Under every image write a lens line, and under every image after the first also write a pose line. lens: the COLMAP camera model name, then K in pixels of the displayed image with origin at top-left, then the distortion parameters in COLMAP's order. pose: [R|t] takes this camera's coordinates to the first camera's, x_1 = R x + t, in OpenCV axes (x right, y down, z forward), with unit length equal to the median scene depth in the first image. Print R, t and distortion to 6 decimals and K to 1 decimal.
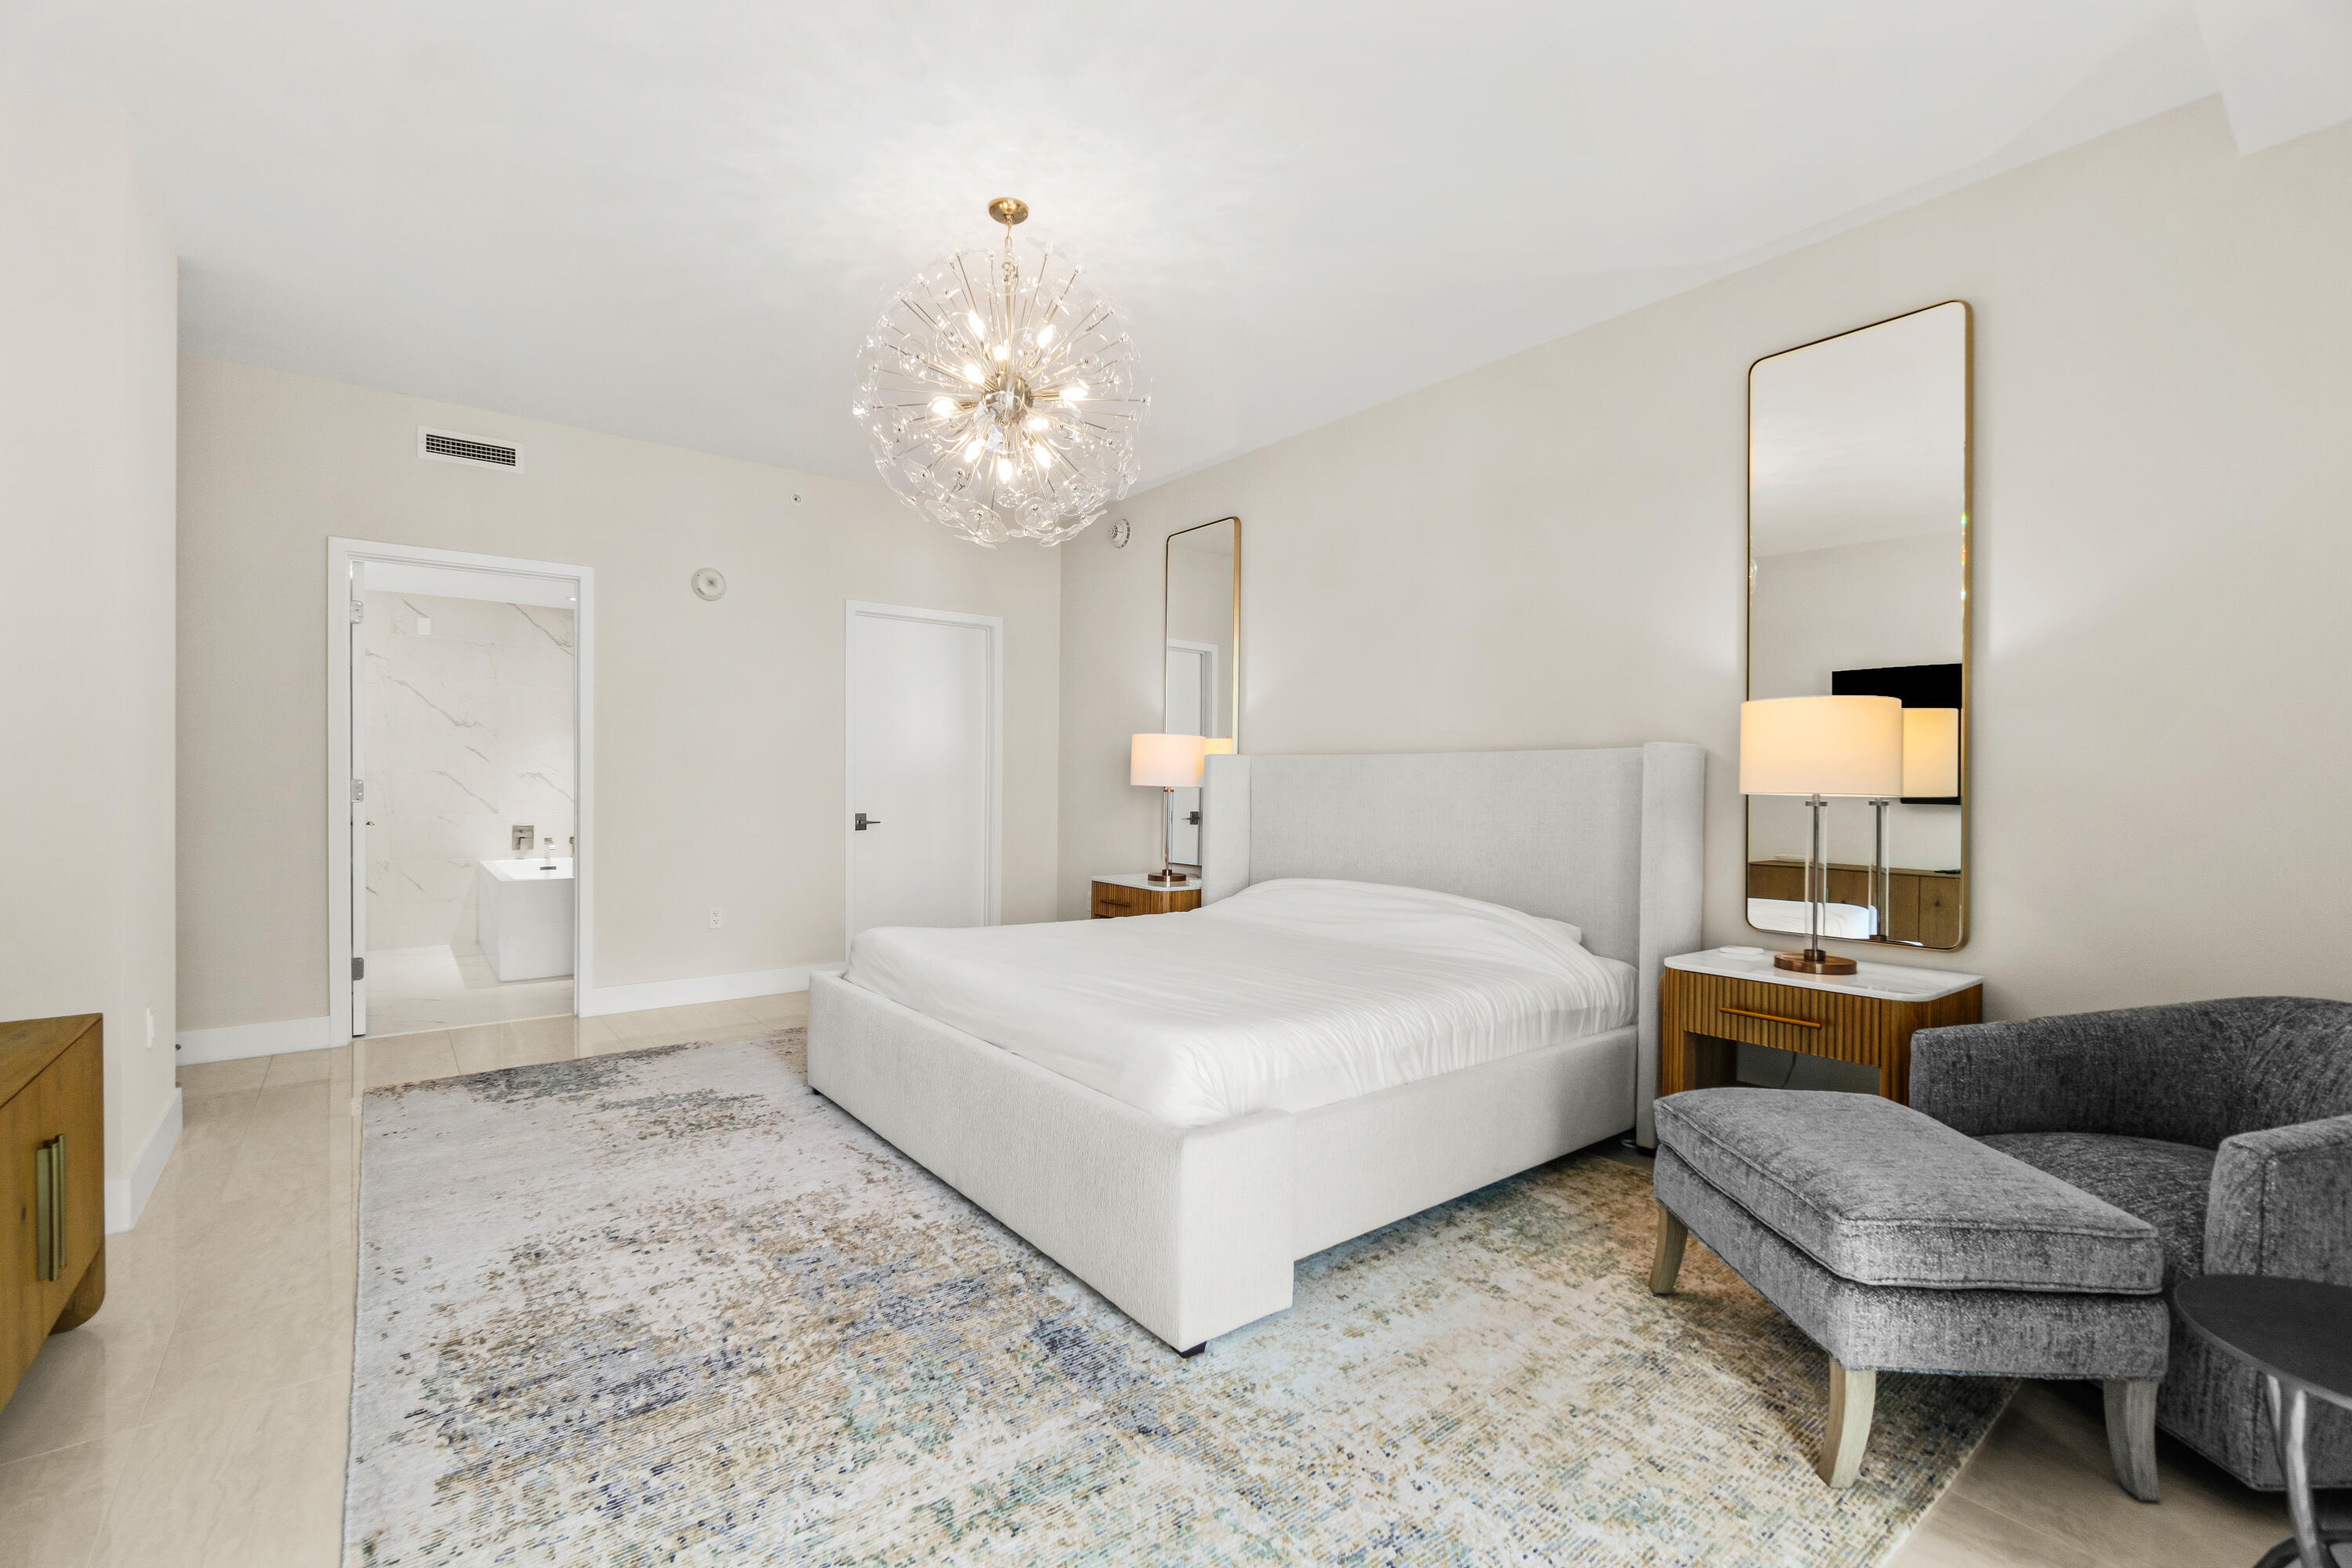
lens RADIAL K [[1027.0, 0, 1175.4], [0, 1027.0, 758.9], [0, 0, 1]] dist [0.000057, 0.000303]
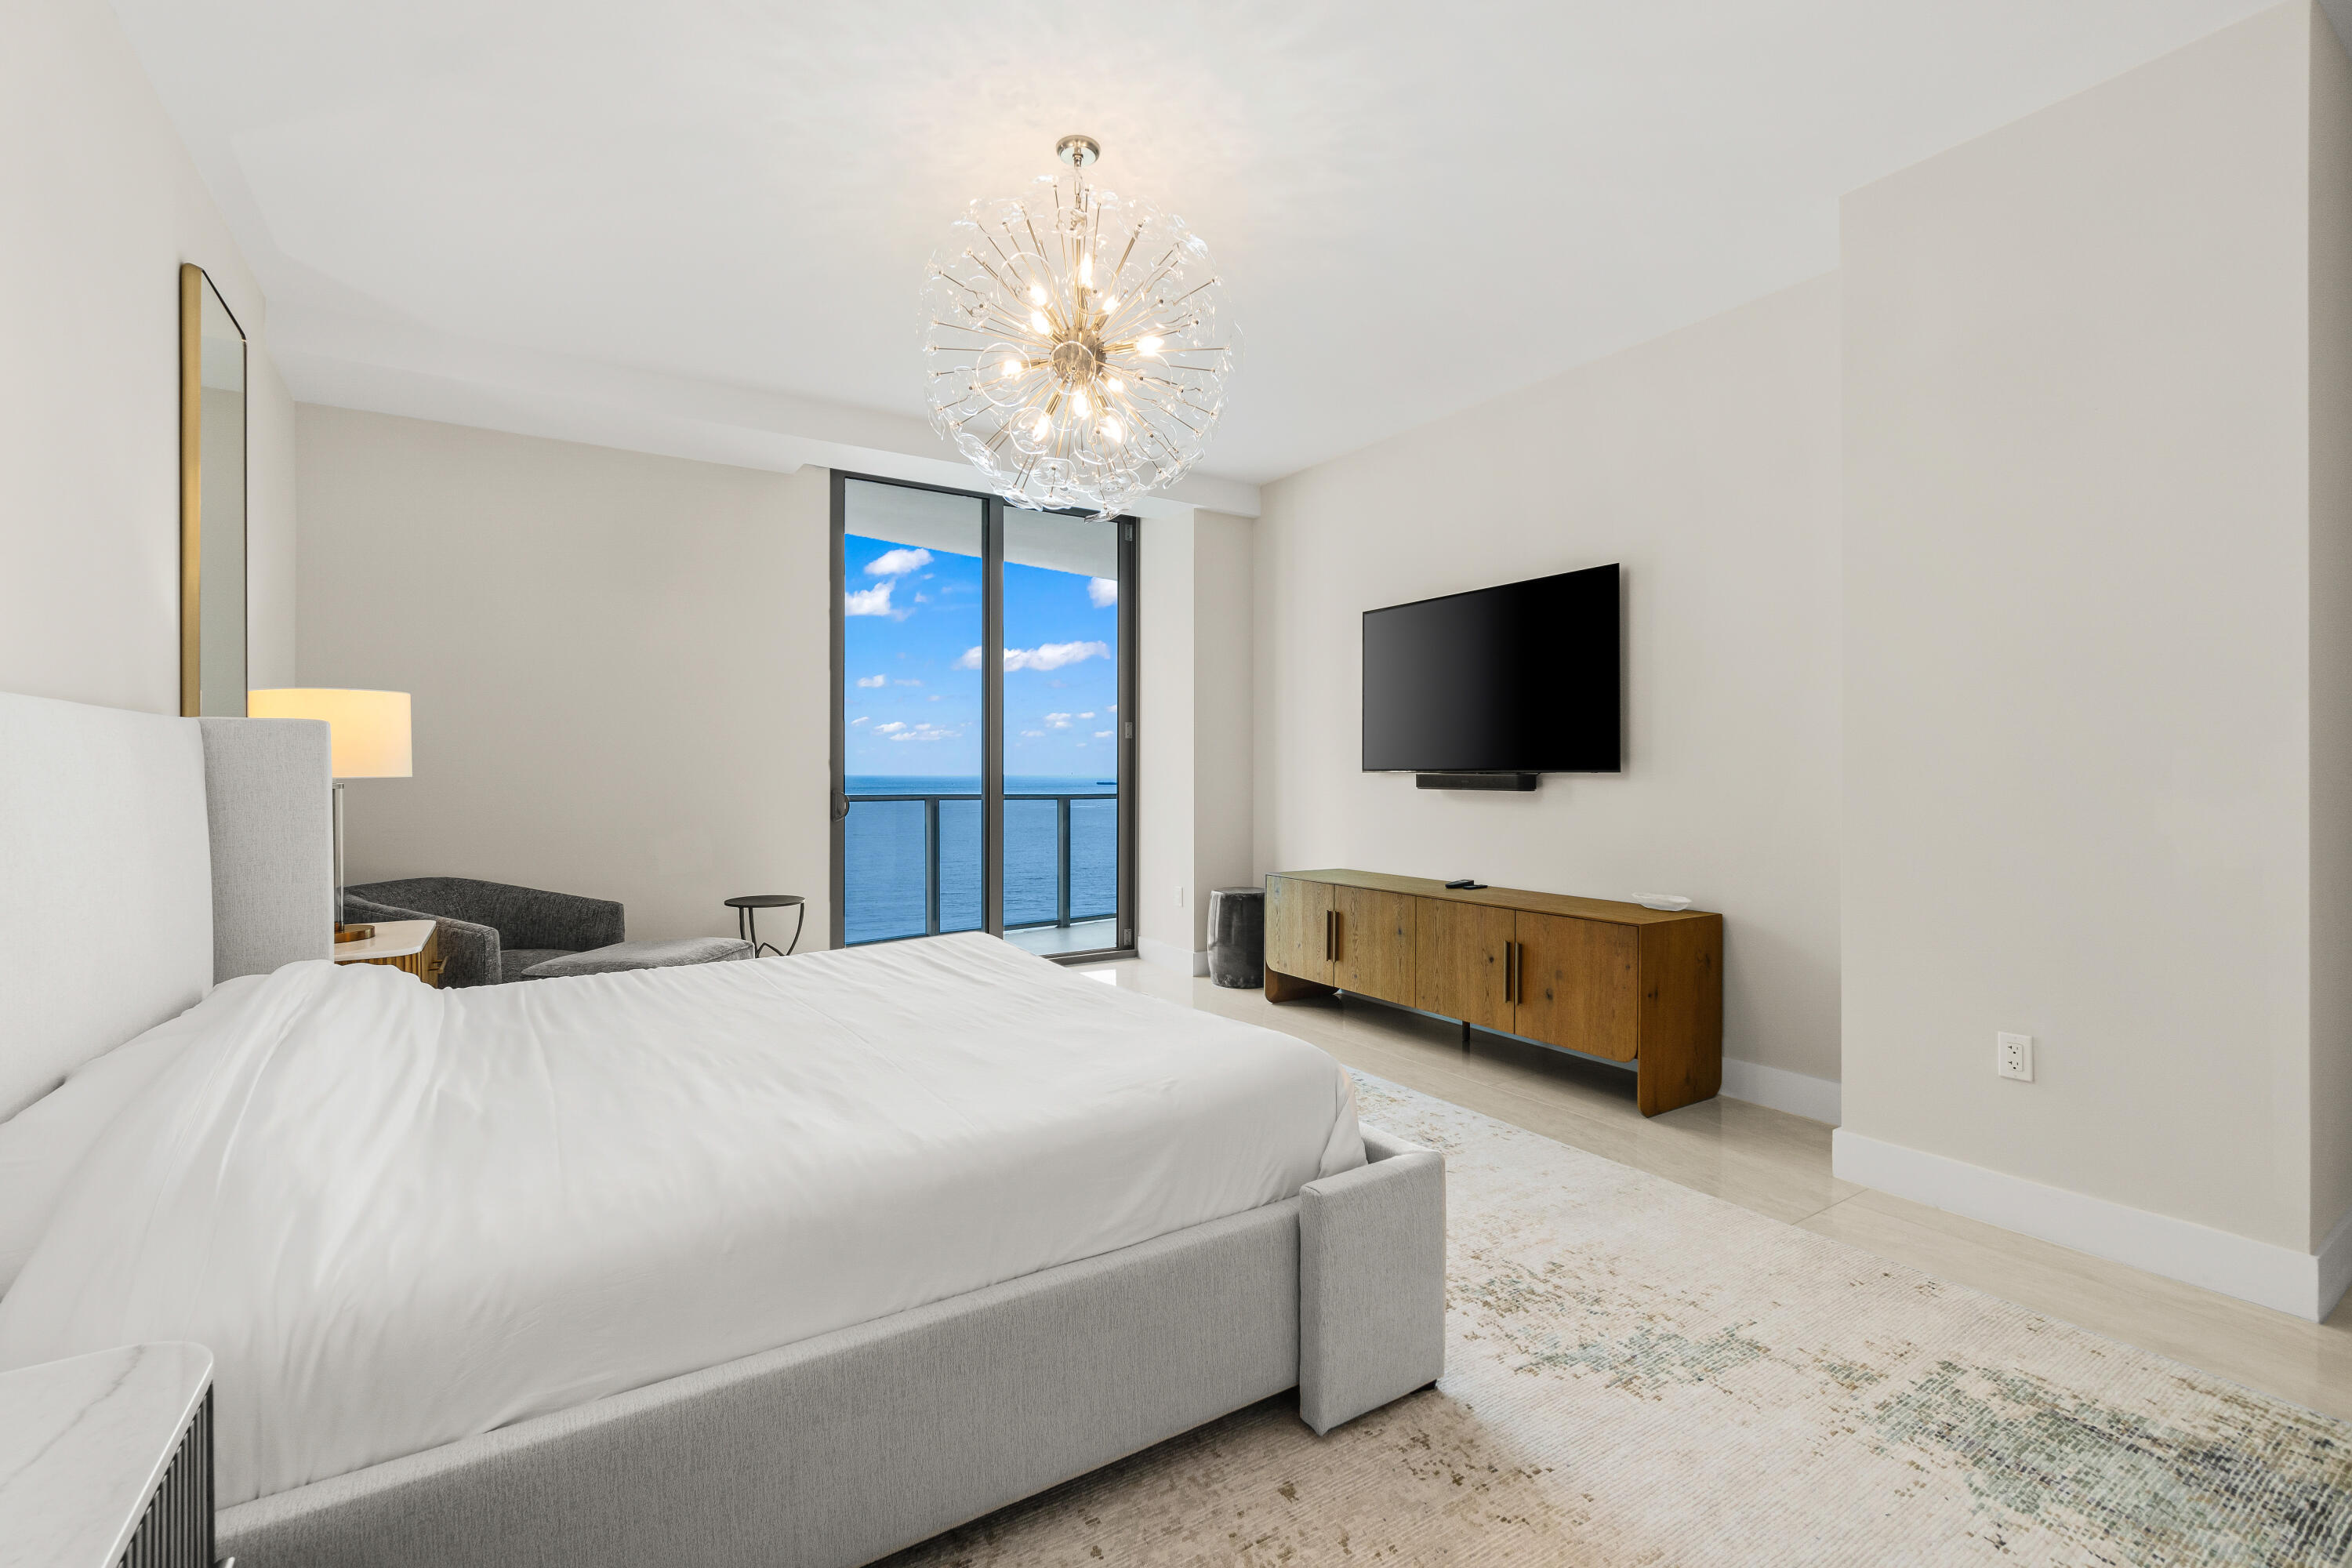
lens RADIAL K [[1017.1, 0, 1171.3], [0, 1017.1, 793.9], [0, 0, 1]] dist [0.000326, 0.000163]
pose [[-0.995666, -0.014384, 0.091884, -0.466994], [-0.014450, 0.999896, -0.000060, 0.055252], [-0.091873, -0.001388, -0.995770, 2.665278]]
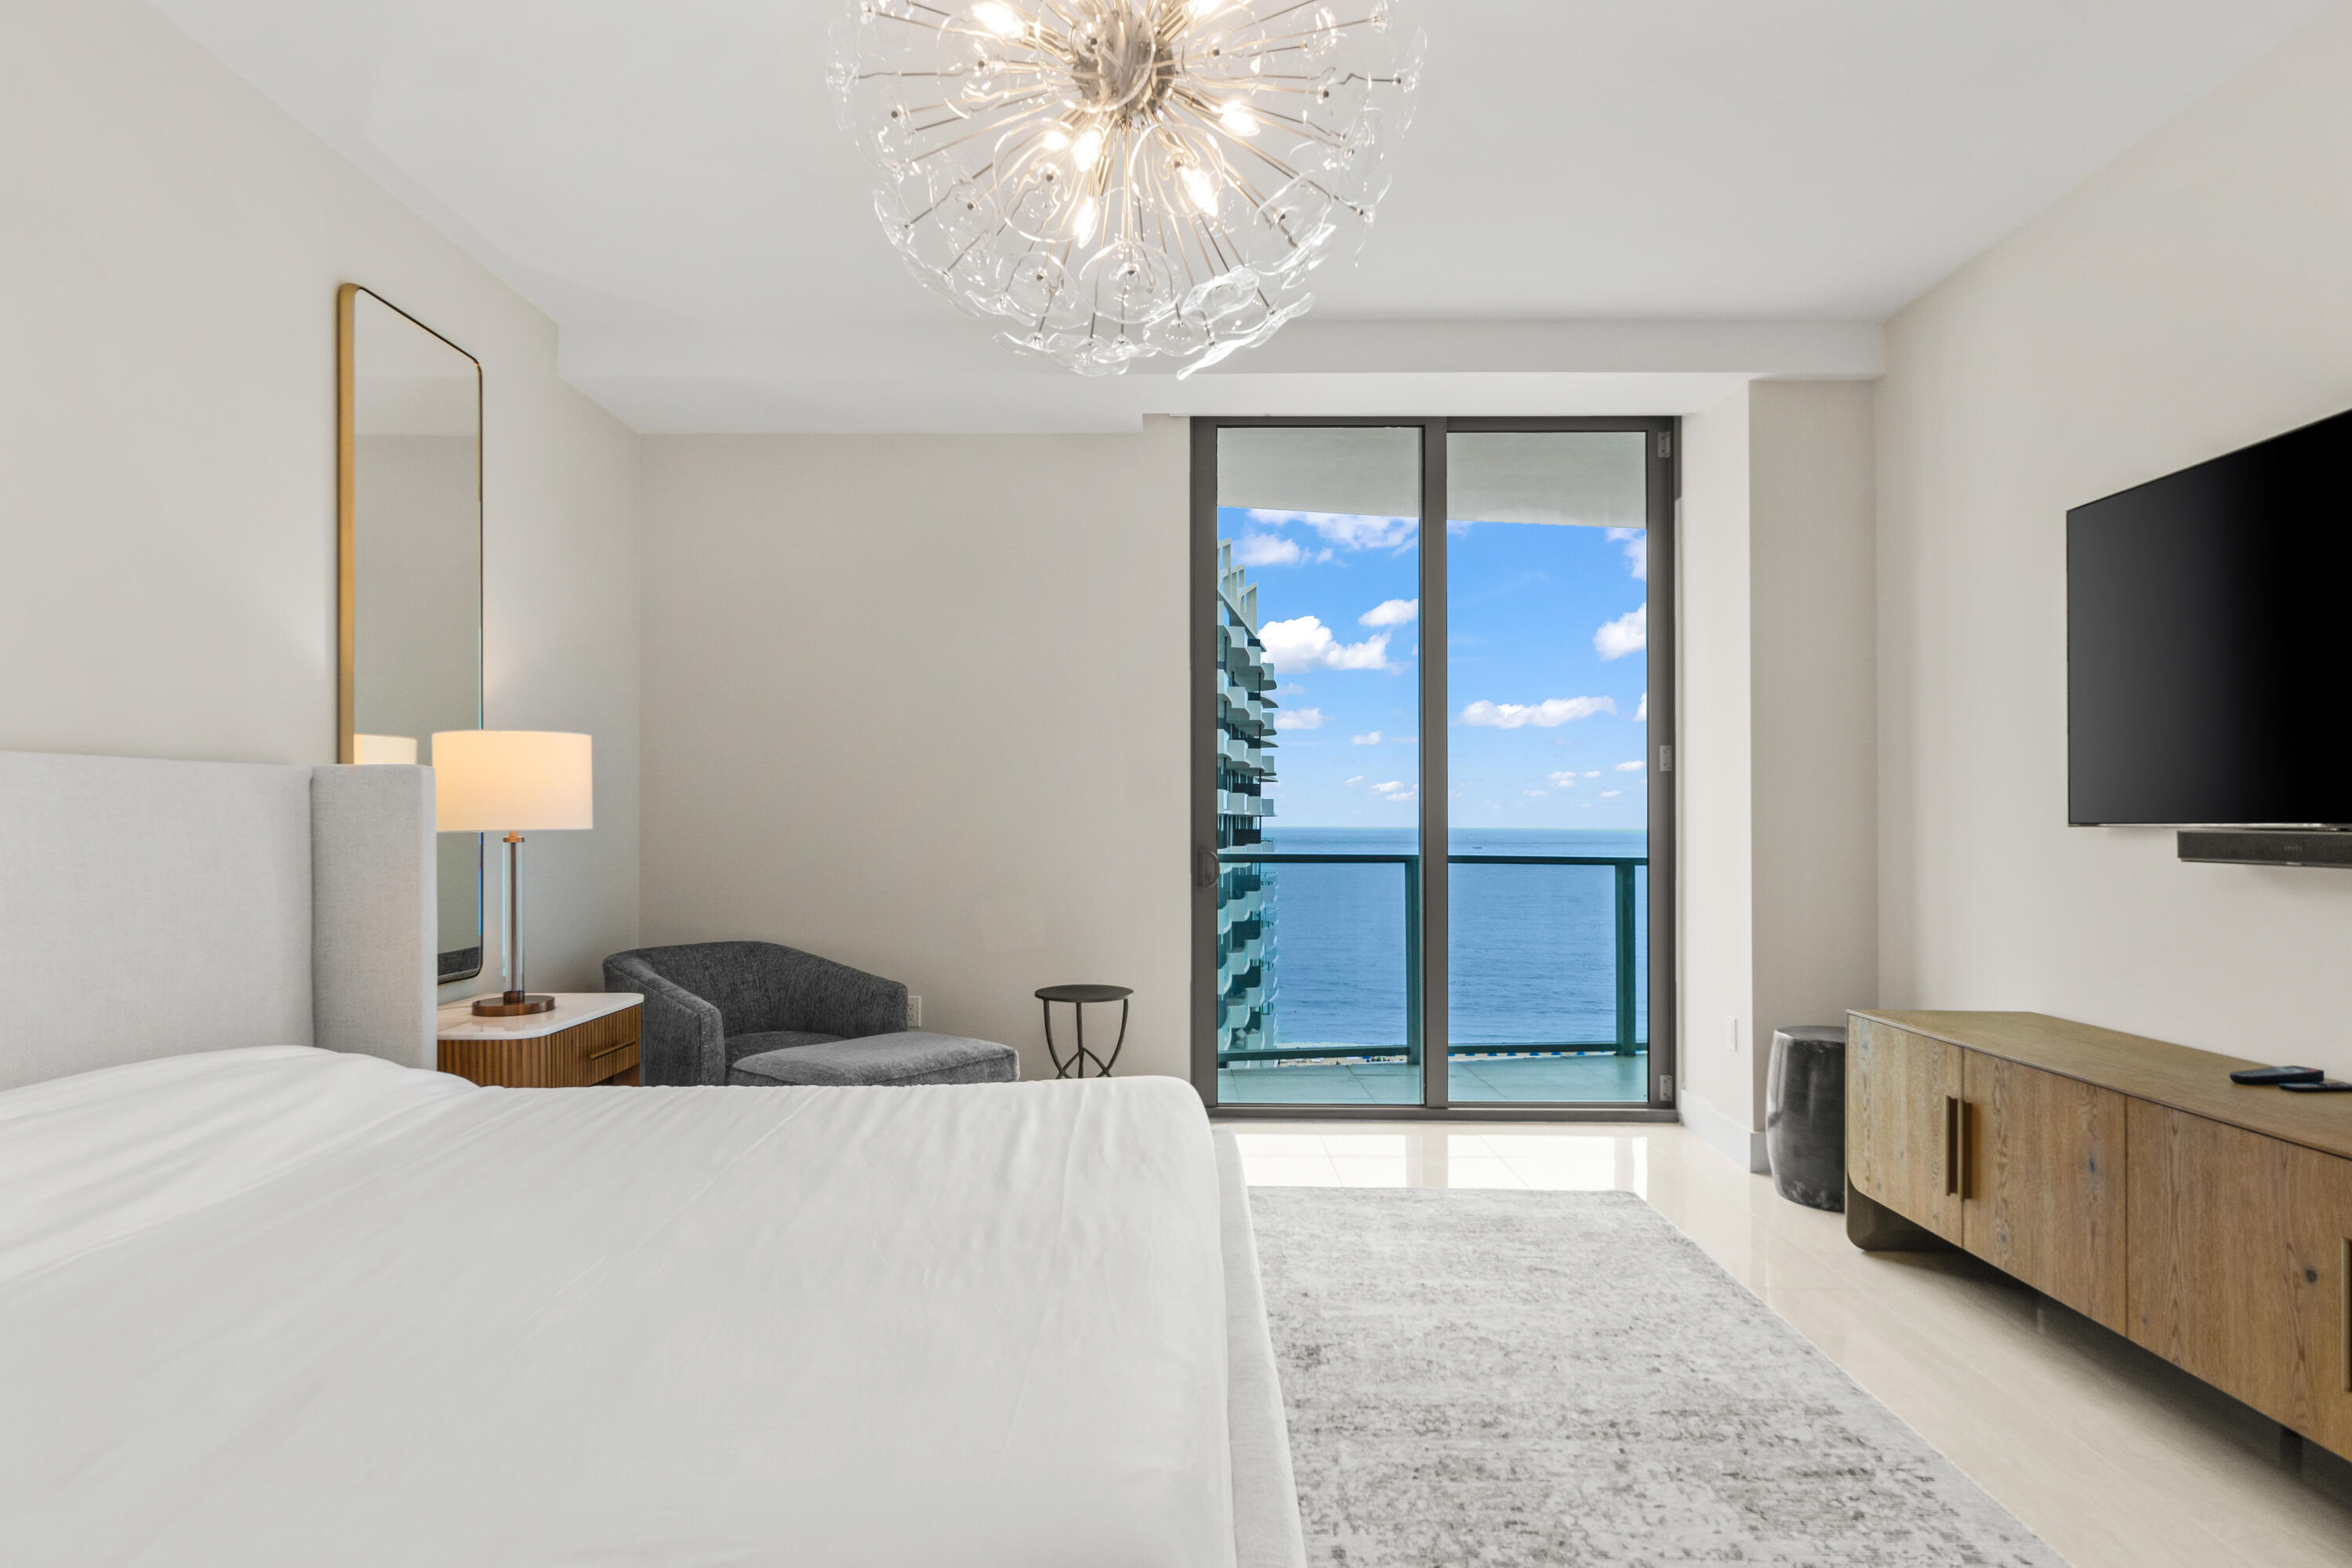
lens RADIAL K [[1246.5, 0, 1178.9], [0, 1246.5, 823.6], [0, 0, 1]] dist [0.004069, 0.001707]
pose [[-0.783957, -0.014141, 0.620654, -0.788464], [-0.025724, 0.999622, -0.009717, 0.036142], [-0.620282, -0.023584, -0.784025, 2.067075]]
